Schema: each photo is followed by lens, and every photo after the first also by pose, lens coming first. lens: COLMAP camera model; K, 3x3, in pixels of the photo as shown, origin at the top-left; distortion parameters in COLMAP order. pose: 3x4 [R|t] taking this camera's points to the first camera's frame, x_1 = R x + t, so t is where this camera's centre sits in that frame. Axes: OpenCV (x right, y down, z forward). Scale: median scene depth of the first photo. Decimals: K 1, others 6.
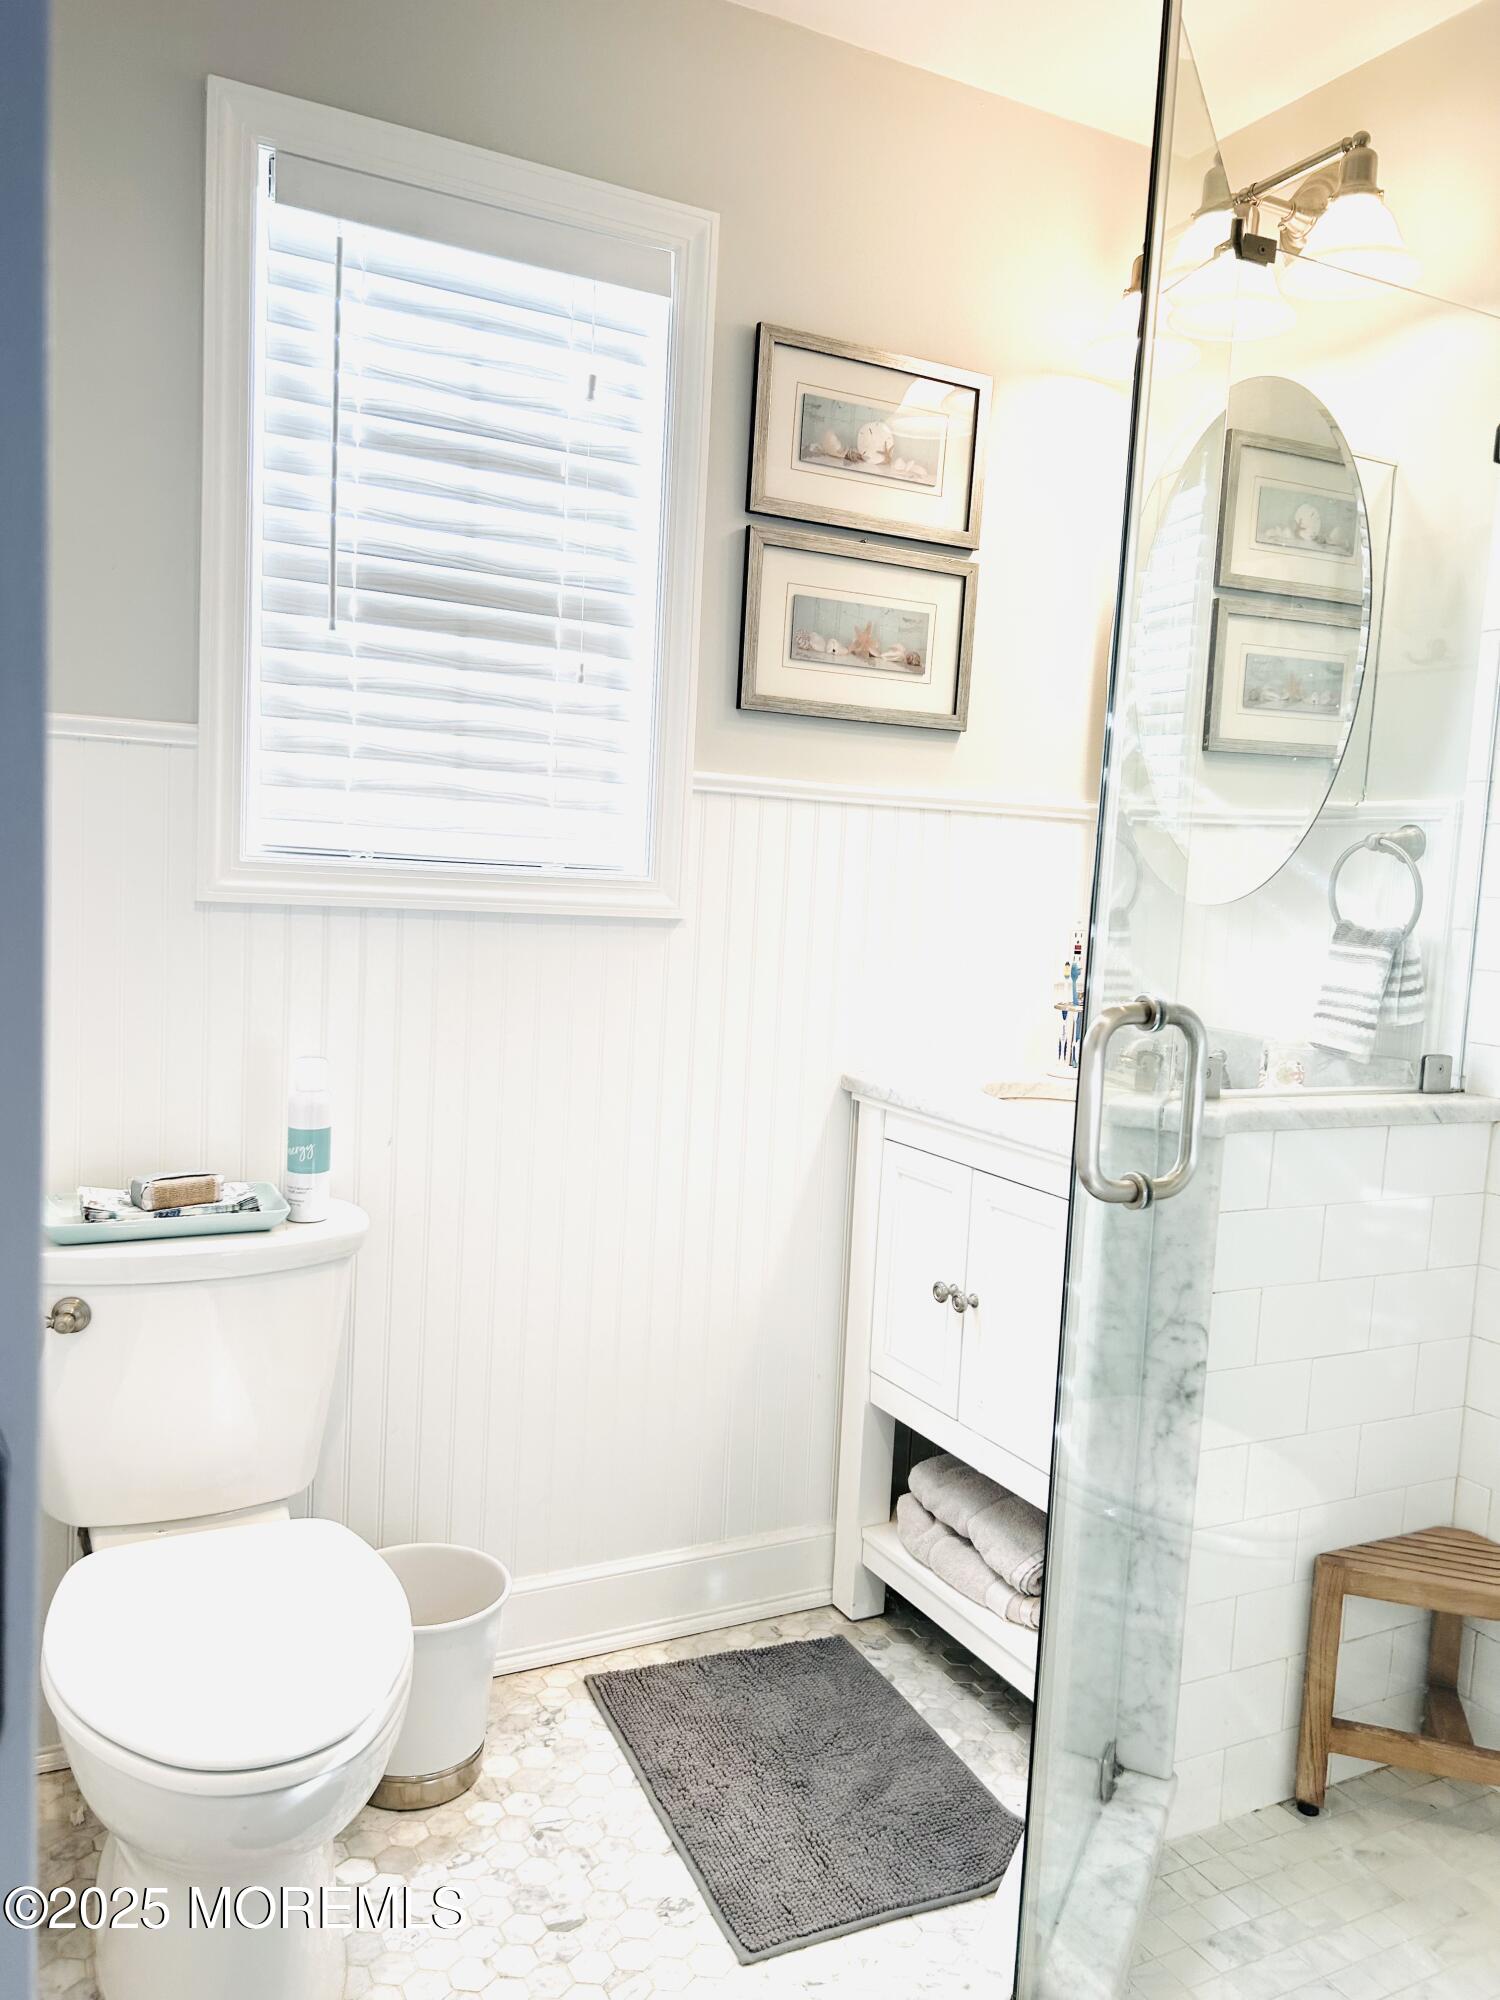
lens RADIAL K [[1516.3, 0, 732.6], [0, 1516.3, 1008.2], [0, 0, 1]] dist [0.036669, -0.043709]
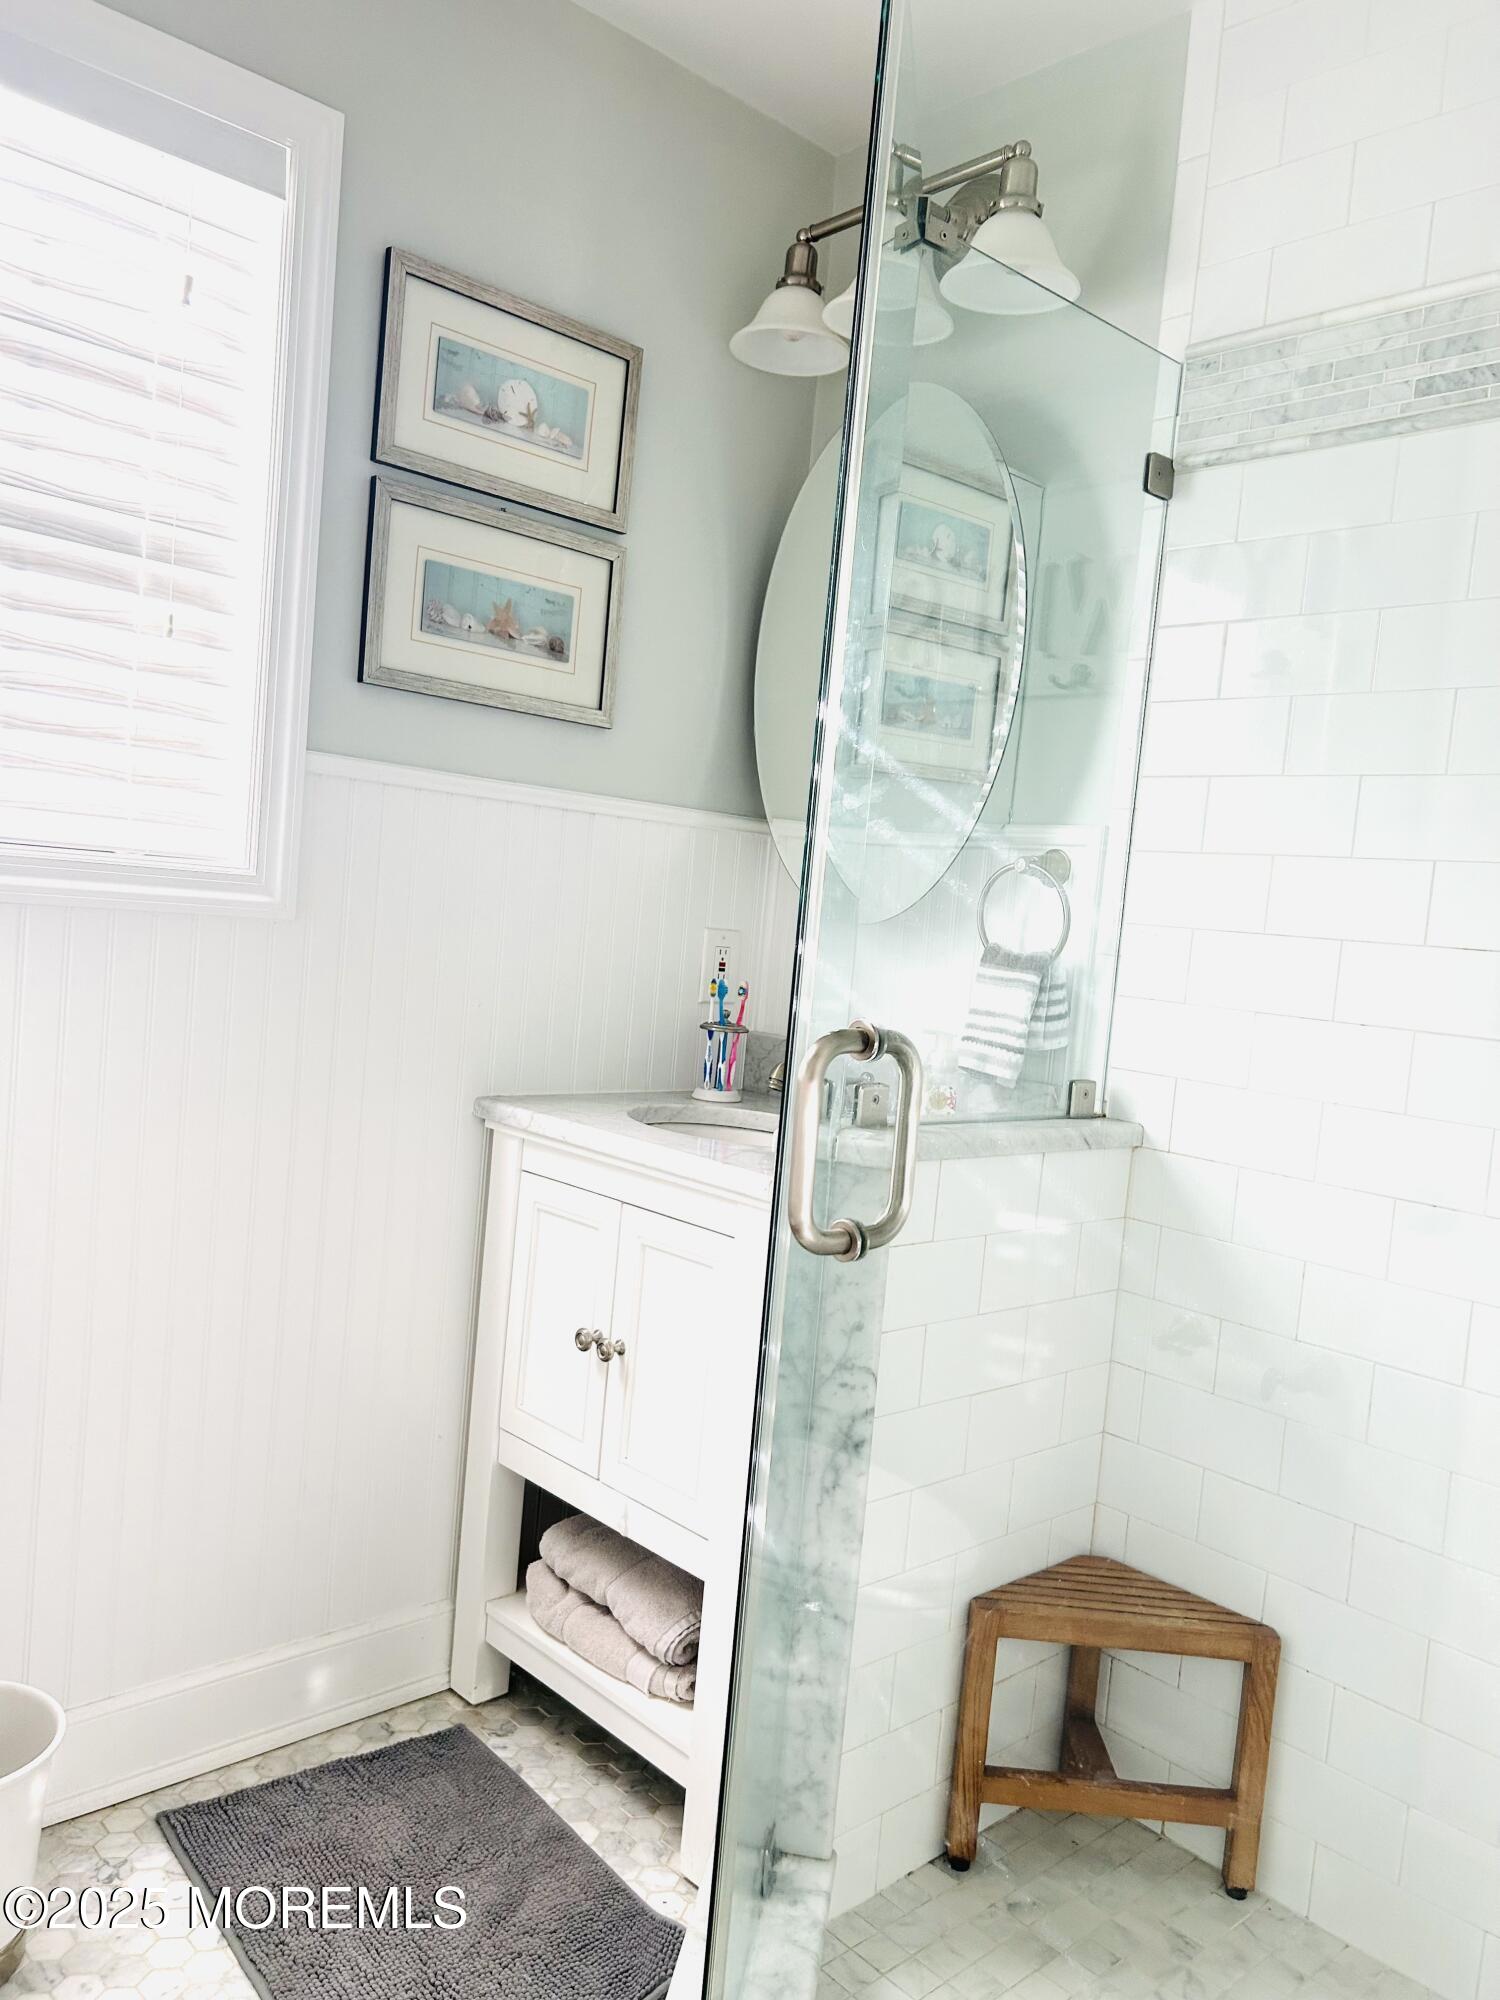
lens RADIAL K [[1516.3, 0, 741.1], [0, 1516.3, 1014.2], [0, 0, 1]] dist [0.036669, -0.043709]
pose [[0.961839, 0.013601, 0.273279, -0.023240], [-0.012405, 0.999904, -0.006105, -0.003379], [-0.273336, 0.002482, 0.961916, 0.099391]]
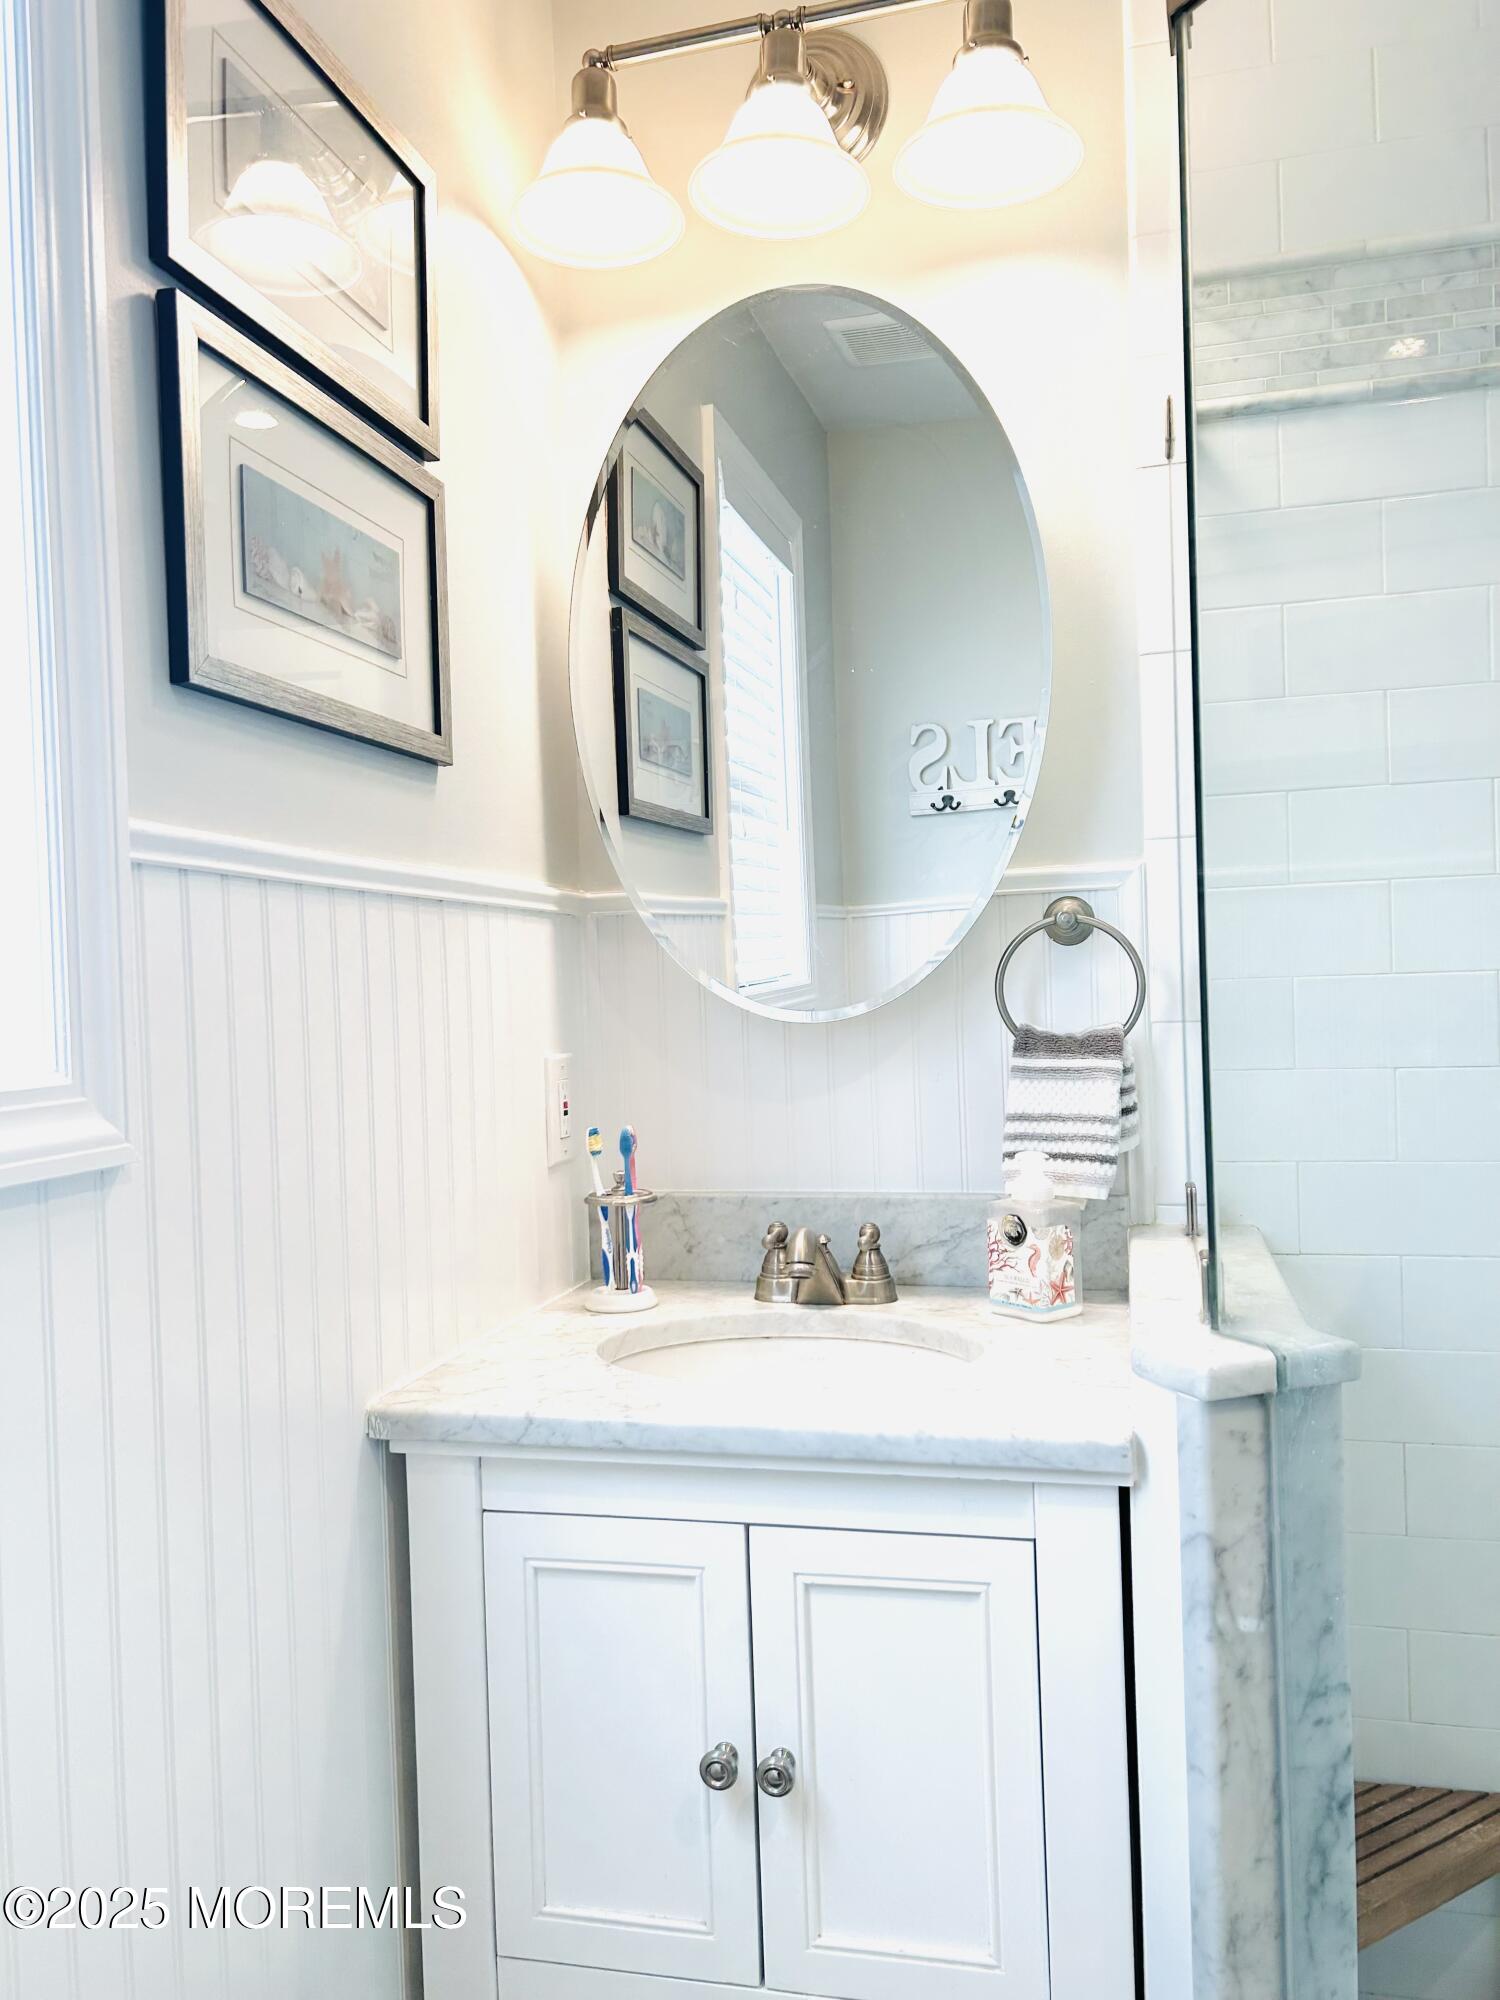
lens RADIAL K [[1516.3, 0, 756.1], [0, 1516.3, 1003.5], [0, 0, 1]] dist [0.036669, -0.043709]
pose [[0.651814, -0.080419, 0.754103, -0.247179], [0.137548, 0.990406, -0.013271, -0.076580], [-0.745801, 0.112376, 0.656622, 0.611326]]
